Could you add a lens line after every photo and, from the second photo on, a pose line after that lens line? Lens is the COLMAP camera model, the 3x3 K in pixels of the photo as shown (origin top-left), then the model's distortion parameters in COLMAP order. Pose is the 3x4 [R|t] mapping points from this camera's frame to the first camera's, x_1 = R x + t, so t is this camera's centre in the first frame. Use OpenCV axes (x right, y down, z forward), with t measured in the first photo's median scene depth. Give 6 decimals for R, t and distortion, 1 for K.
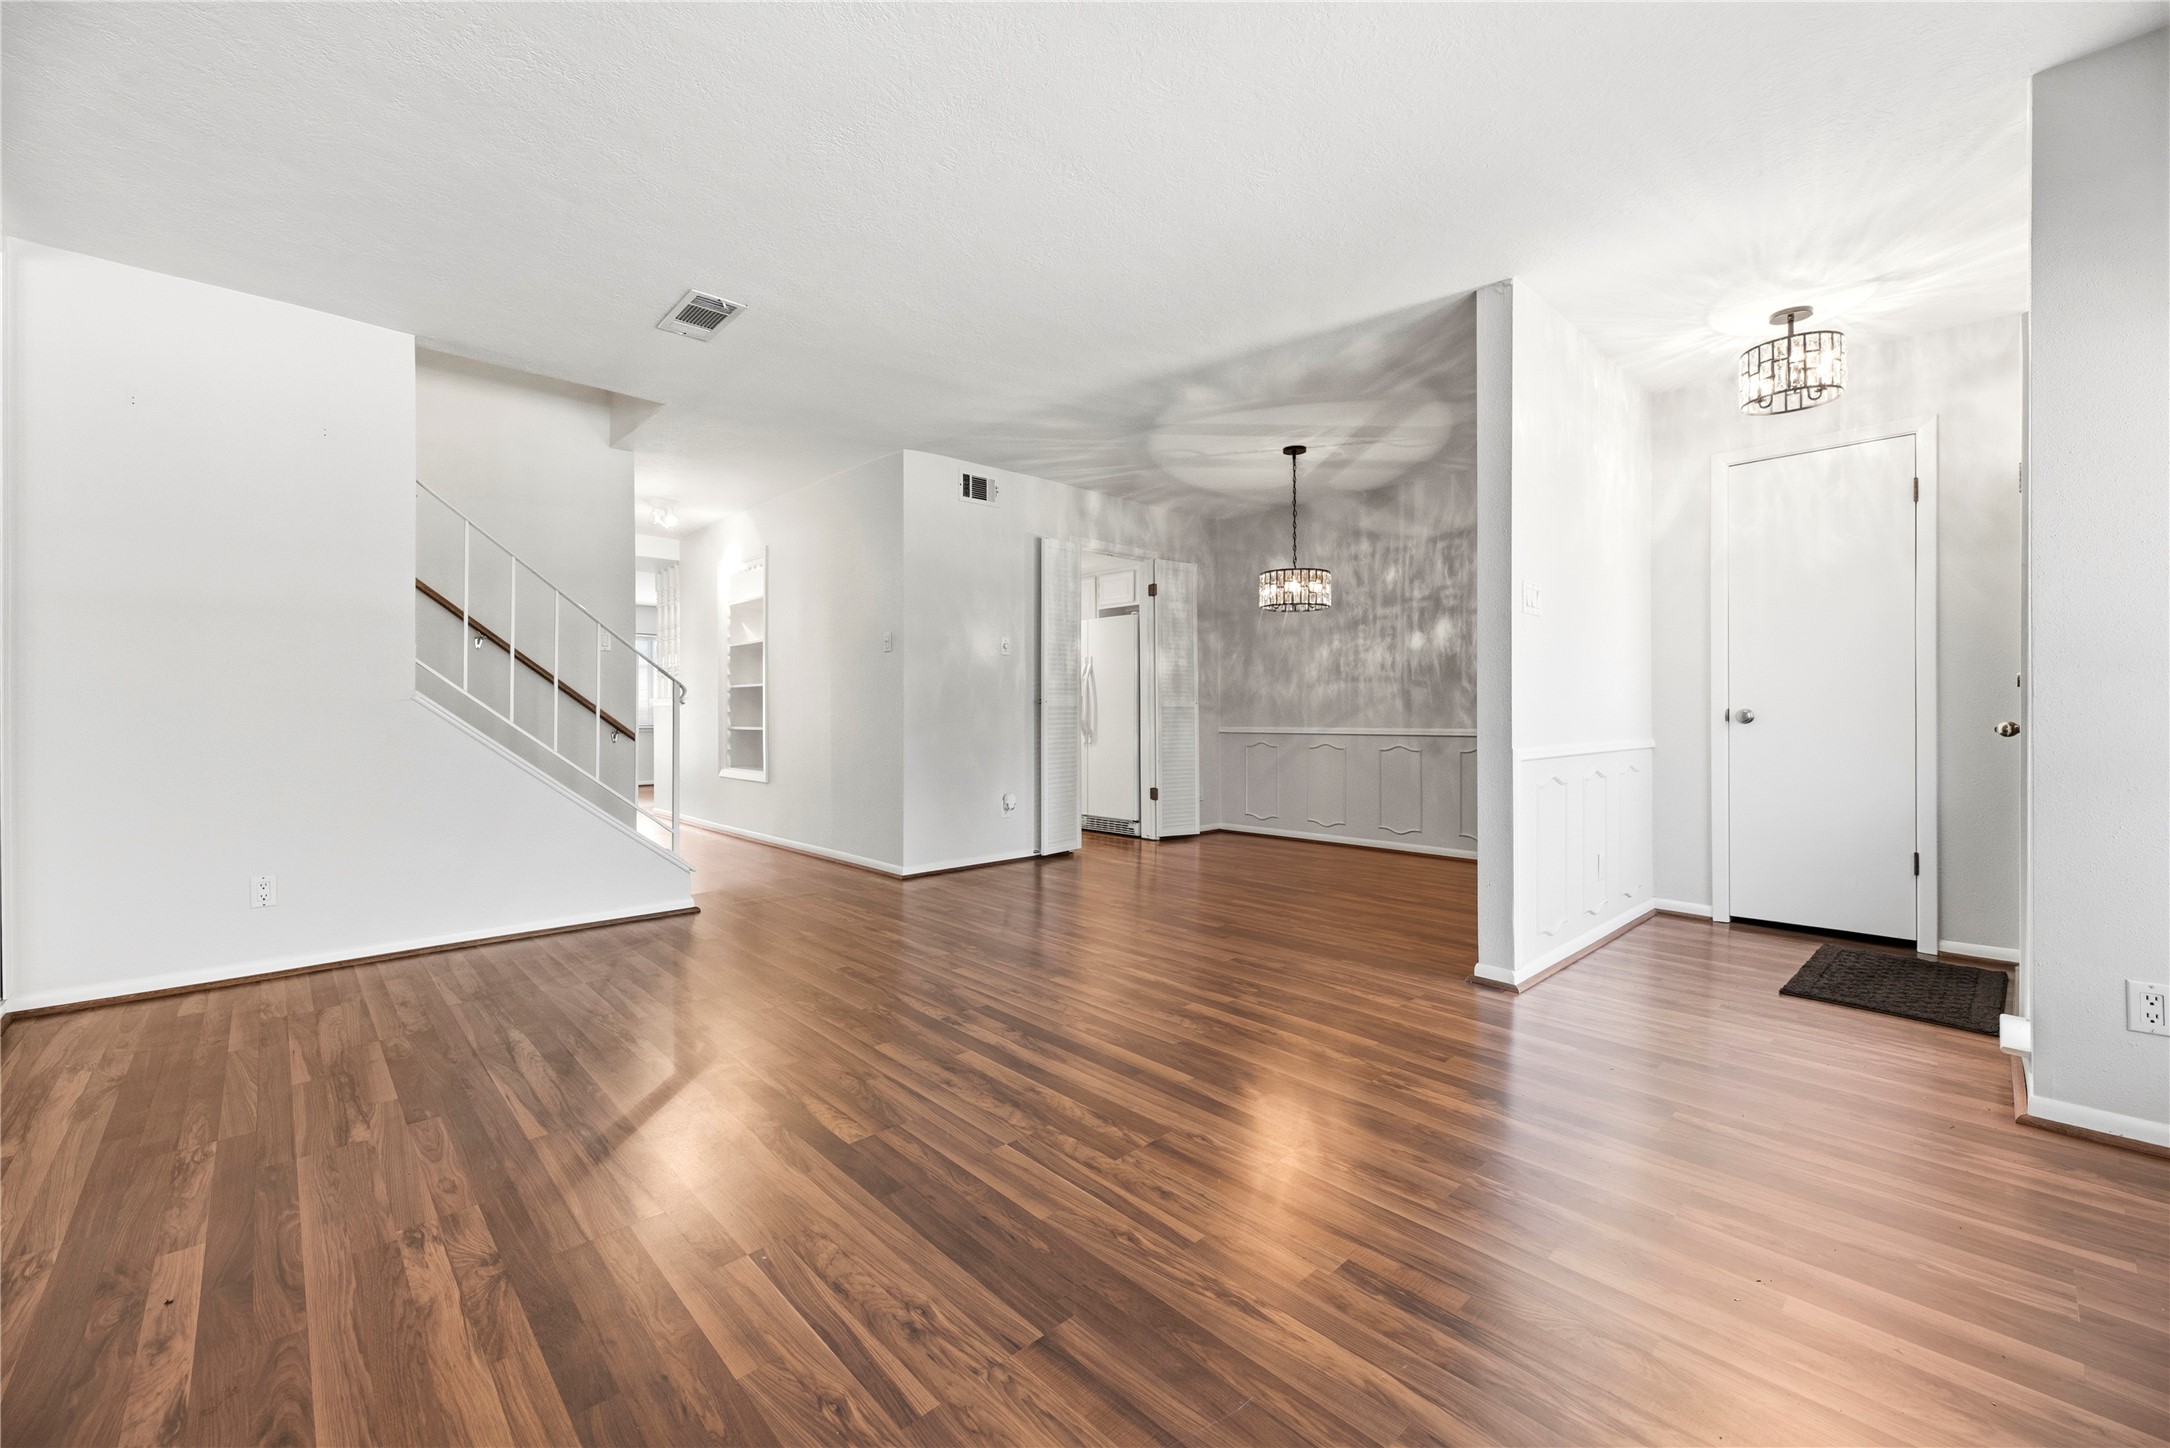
lens RADIAL K [[872.8, 0, 1078.9], [0, 872.8, 719.4], [0, 0, 1]] dist [0.002281, -0.000726]
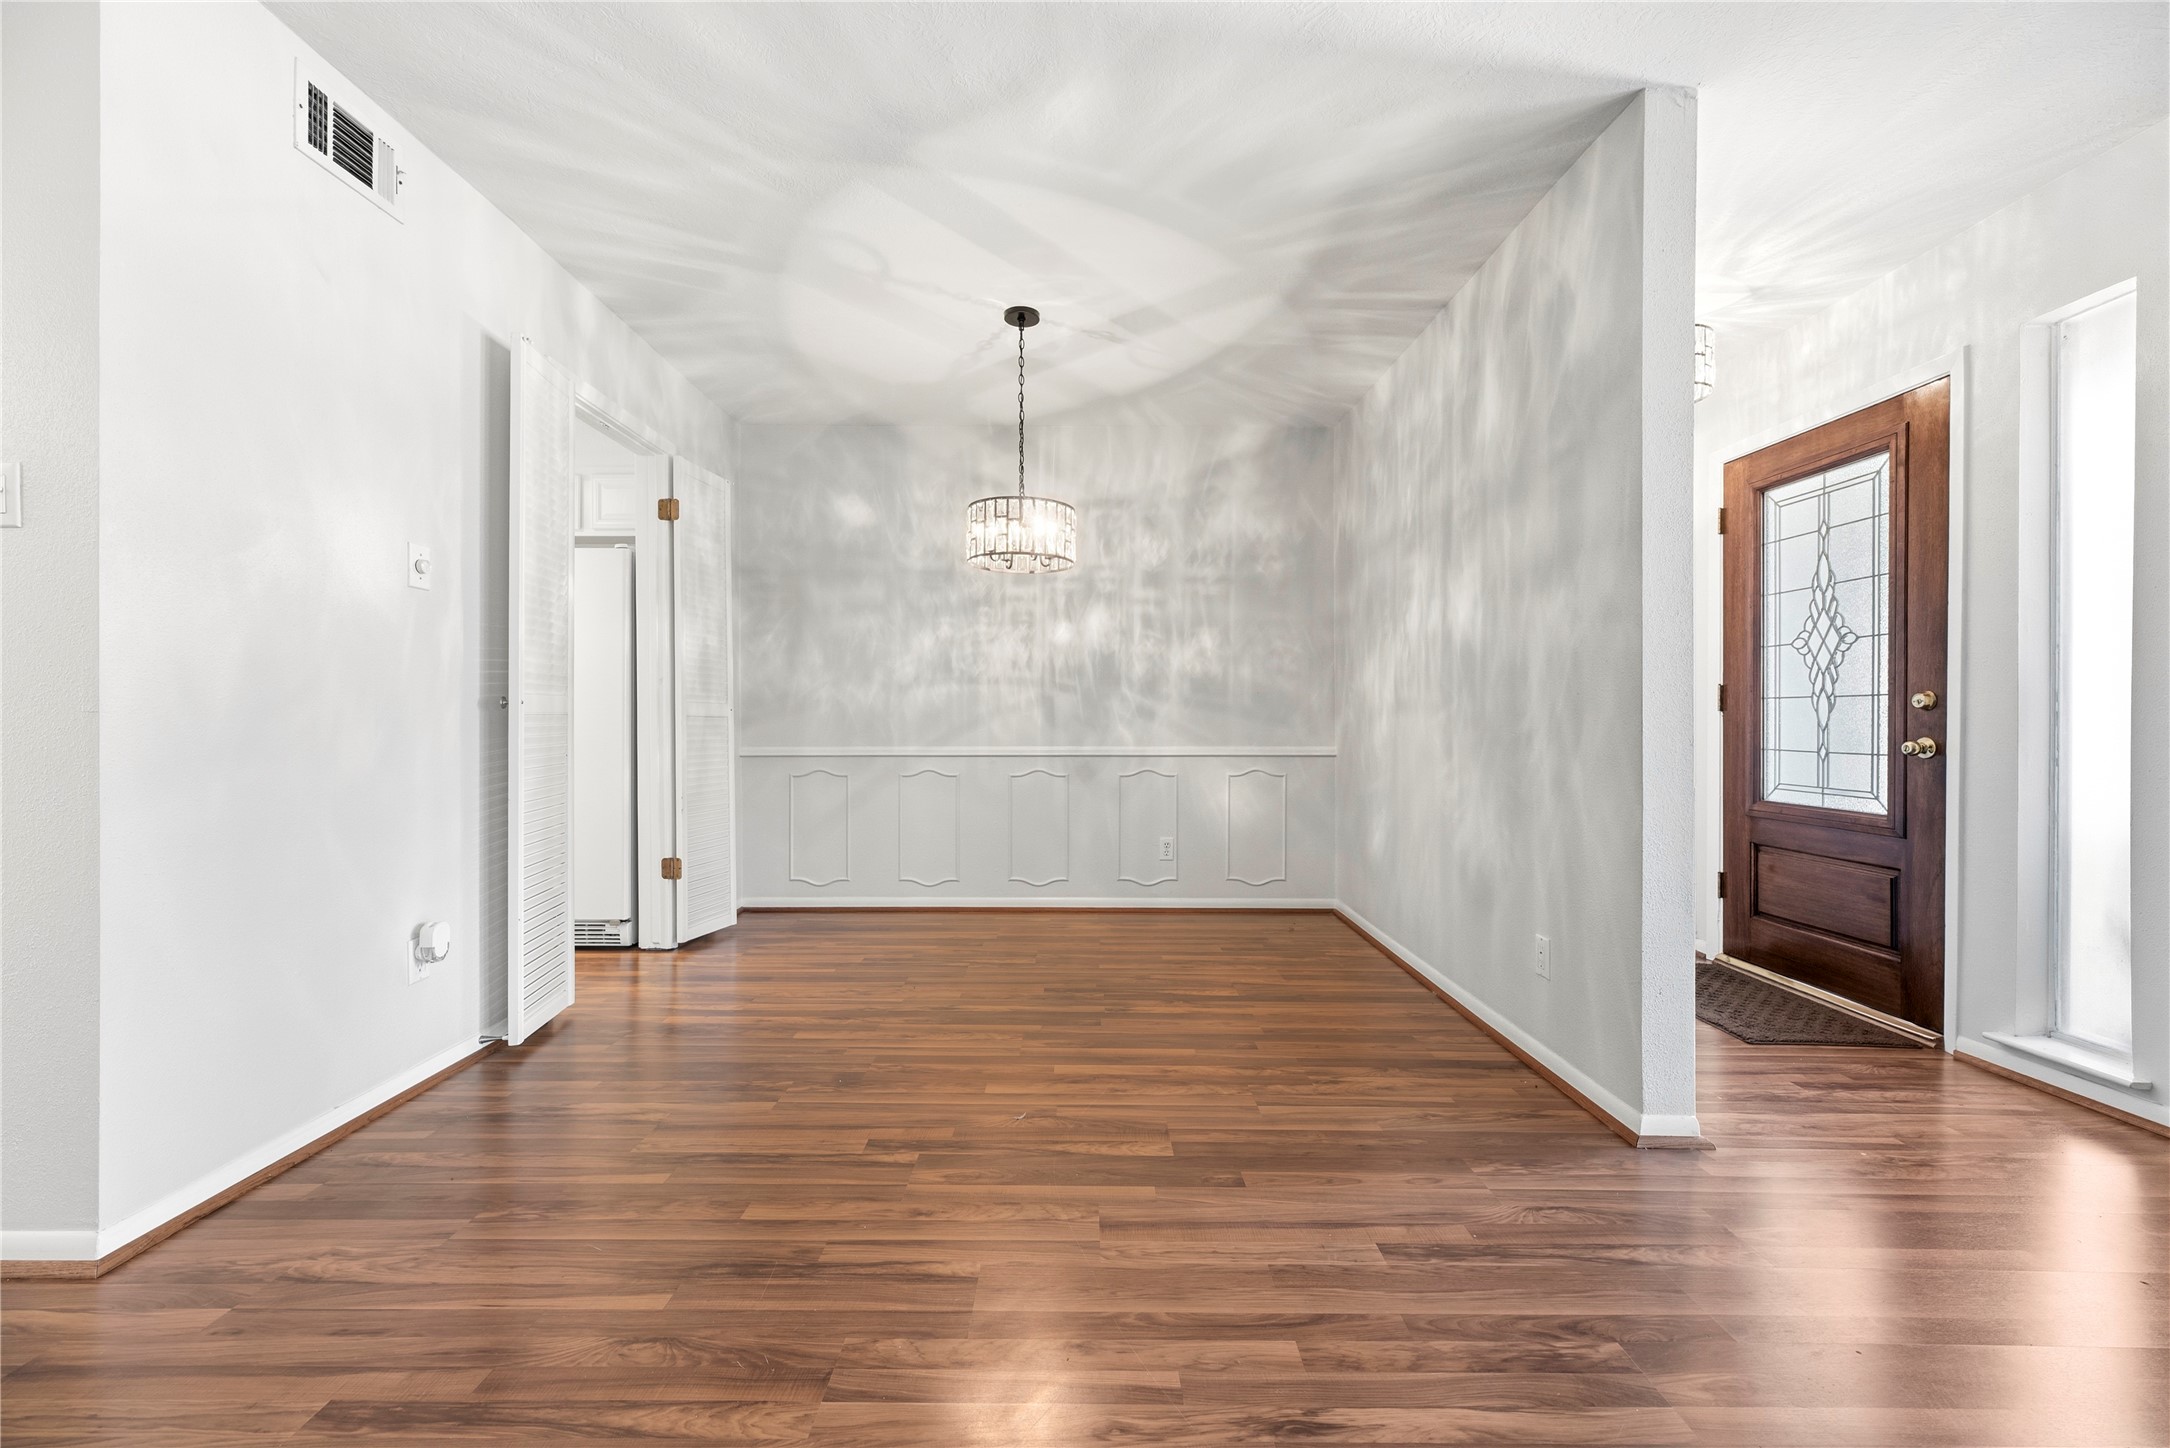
lens RADIAL K [[872.8, 0, 1083.7], [0, 872.8, 725.1], [0, 0, 1]] dist [0.002281, -0.000726]
pose [[0.678339, 0.001136, 0.734748, -0.161777], [0.001550, 0.999994, -0.002977, -0.006279], [-0.734748, 0.003159, 0.678333, 0.451643]]
